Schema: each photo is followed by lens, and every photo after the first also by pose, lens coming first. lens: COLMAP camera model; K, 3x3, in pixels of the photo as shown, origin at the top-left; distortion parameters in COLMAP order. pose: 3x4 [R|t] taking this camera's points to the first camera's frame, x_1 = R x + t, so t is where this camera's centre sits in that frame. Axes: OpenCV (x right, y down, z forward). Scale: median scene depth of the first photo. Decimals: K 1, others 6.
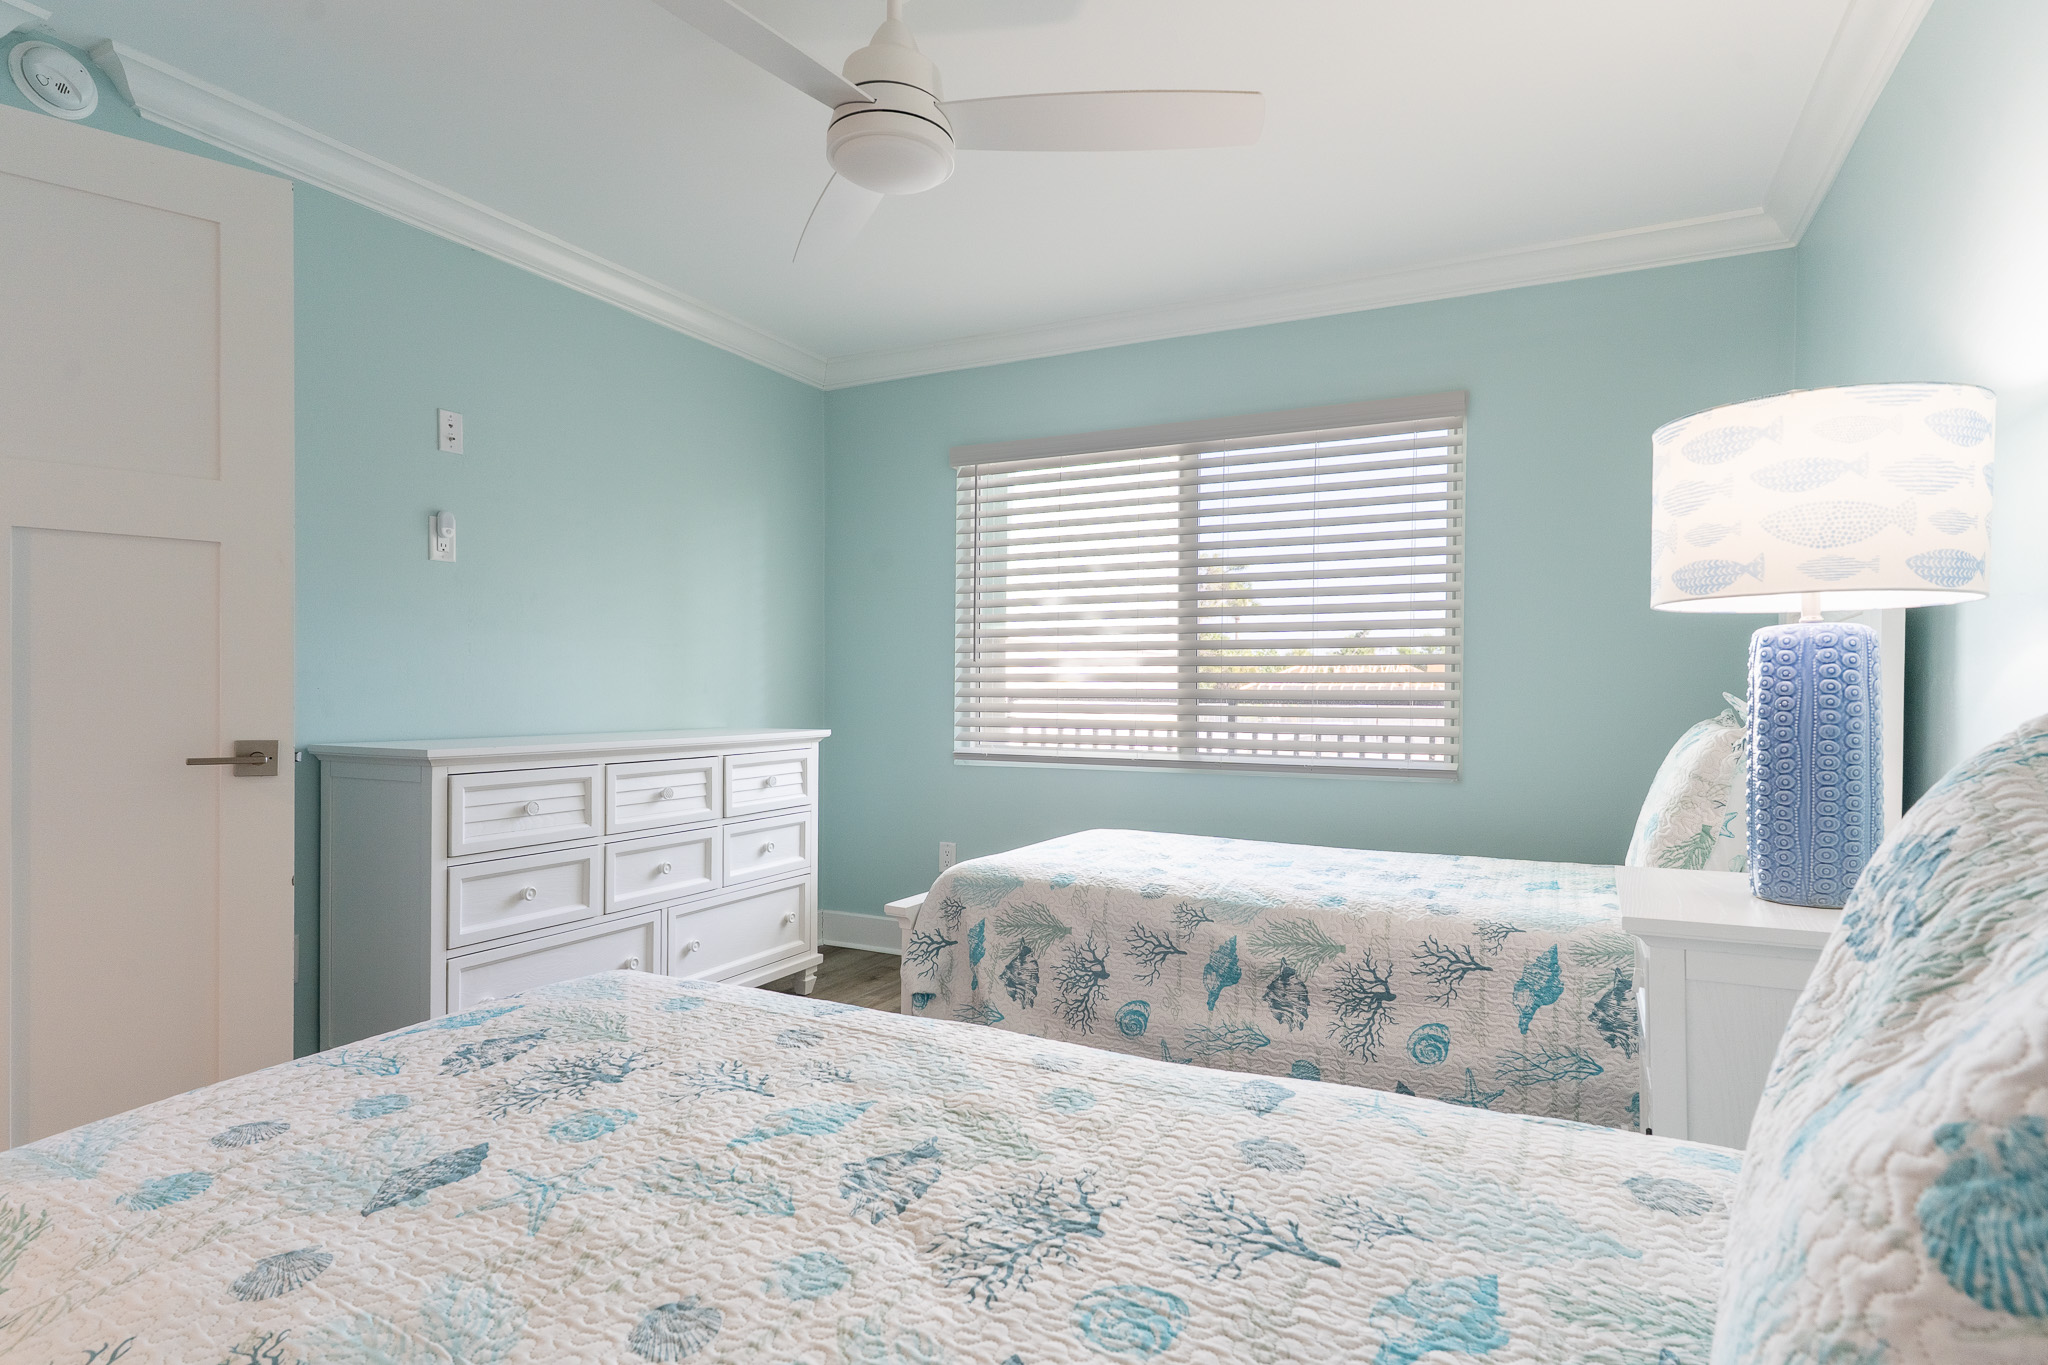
lens RADIAL K [[1048.1, 0, 1025.9], [0, 1048.1, 685.7], [0, 0, 1]] dist [0.010349, -0.002447]
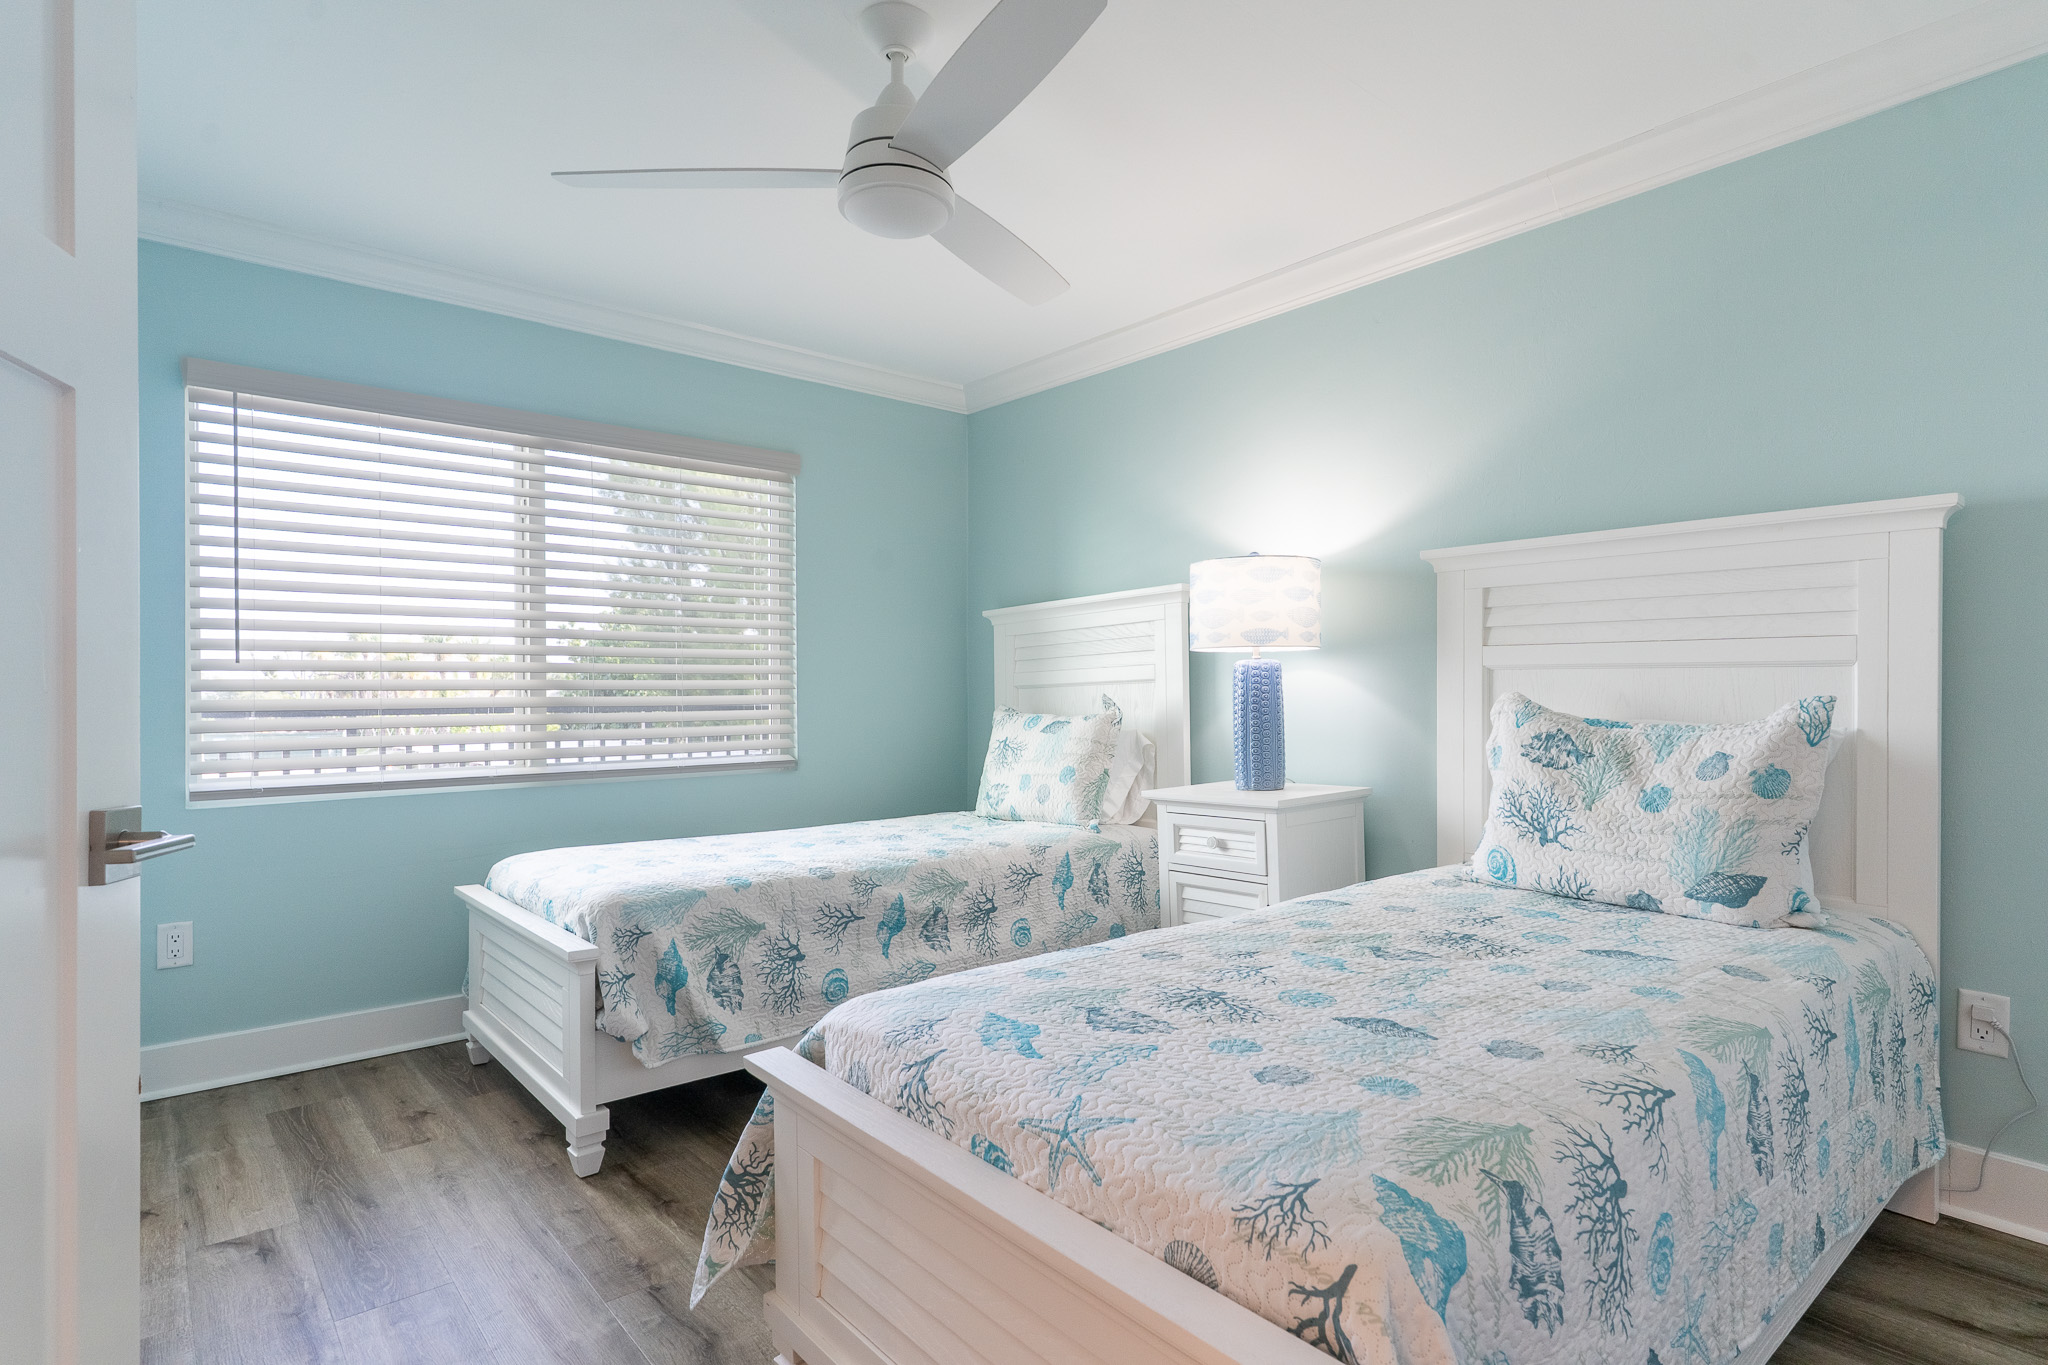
lens RADIAL K [[1048.1, 0, 1025.5], [0, 1048.1, 682.0], [0, 0, 1]] dist [0.010349, -0.002447]
pose [[0.407068, 0.002293, 0.913395, -0.873715], [0.007865, 0.999951, -0.006015, -0.002176], [-0.913364, 0.009633, 0.407030, 0.357860]]
